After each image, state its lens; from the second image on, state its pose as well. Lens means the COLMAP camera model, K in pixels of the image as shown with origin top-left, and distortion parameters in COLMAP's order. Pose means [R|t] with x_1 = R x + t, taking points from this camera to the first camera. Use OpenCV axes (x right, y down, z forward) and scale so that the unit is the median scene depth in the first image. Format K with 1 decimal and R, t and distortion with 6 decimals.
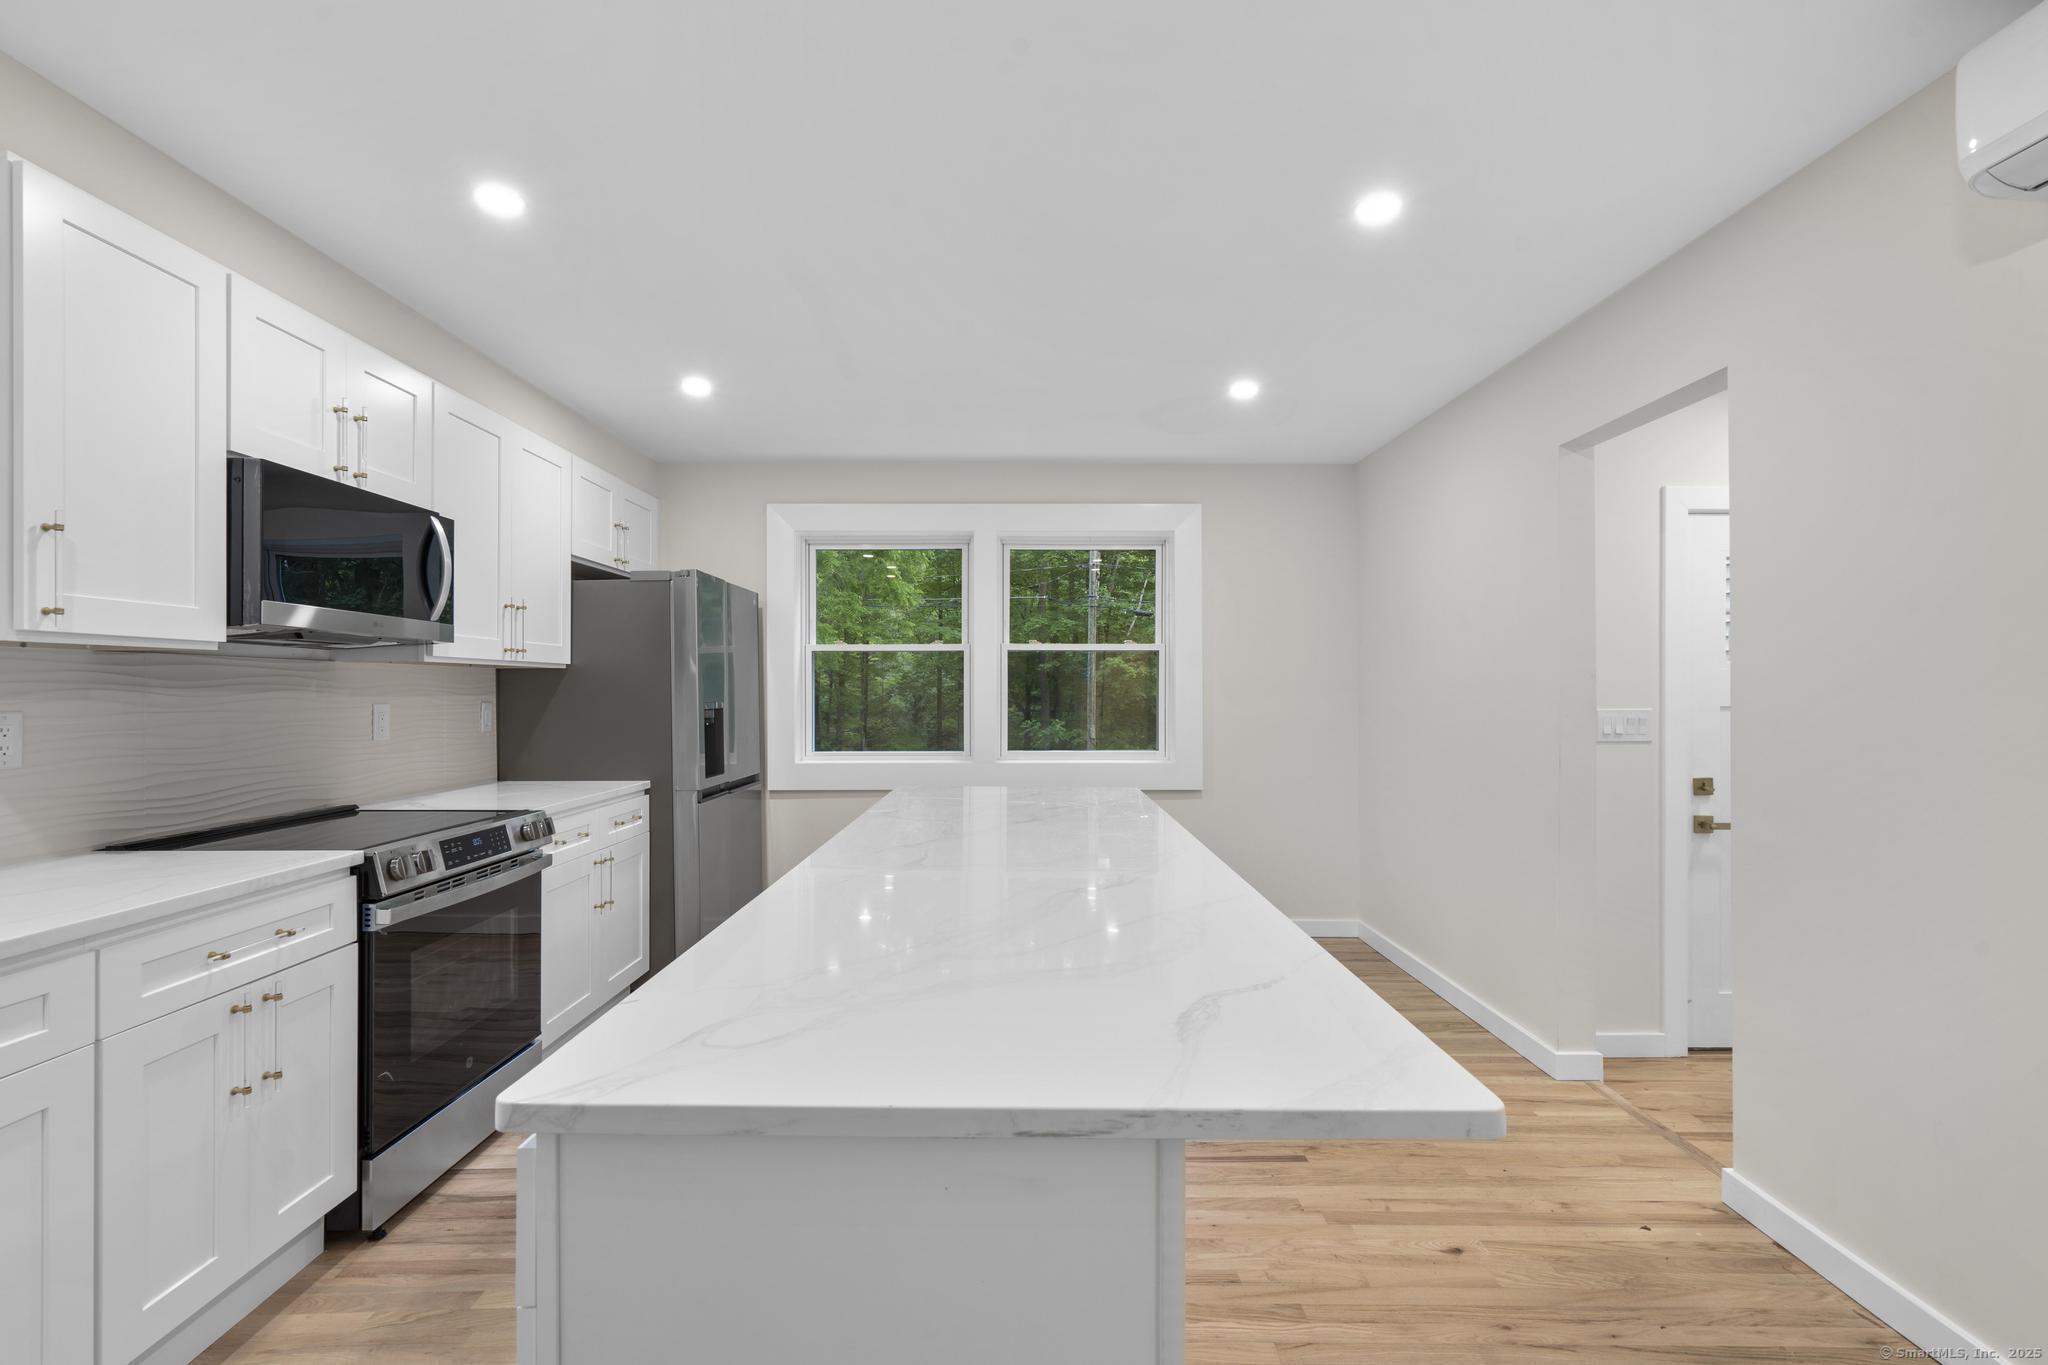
lens RADIAL K [[915.3, 0, 1013.8], [0, 915.3, 686.4], [0, 0, 1]] dist [-0.005219, 0.000190]
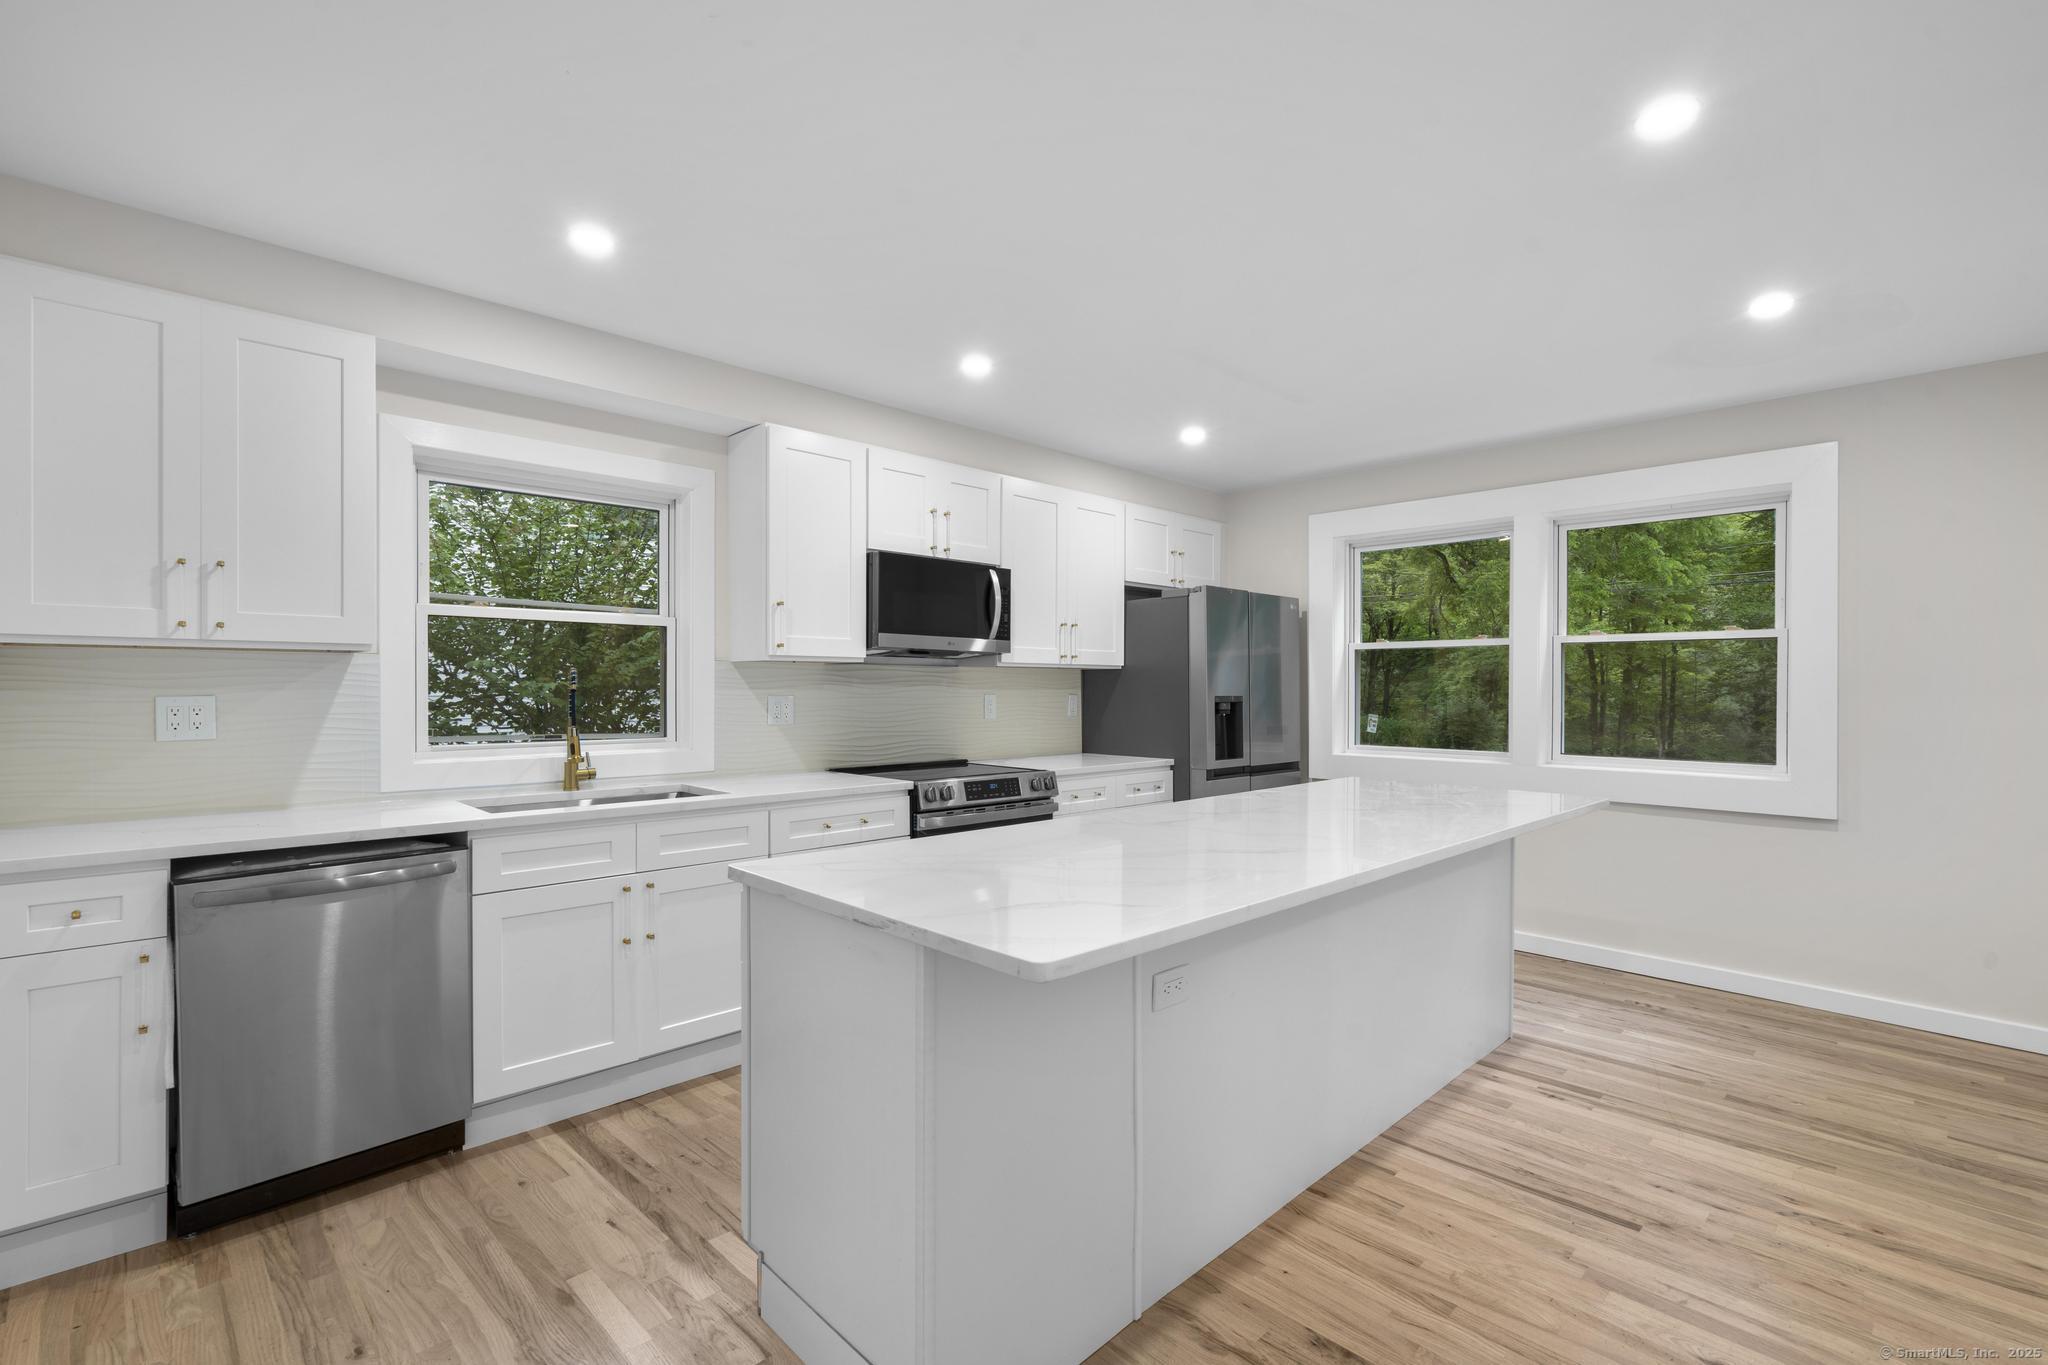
lens RADIAL K [[915.3, 0, 1012.8], [0, 915.3, 695.1], [0, 0, 1]] dist [-0.005219, 0.000190]
pose [[0.693650, 0.009902, -0.720244, 0.487068], [-0.000423, 0.999911, 0.013340, 0.000061], [0.720312, -0.008949, 0.693593, -0.020886]]
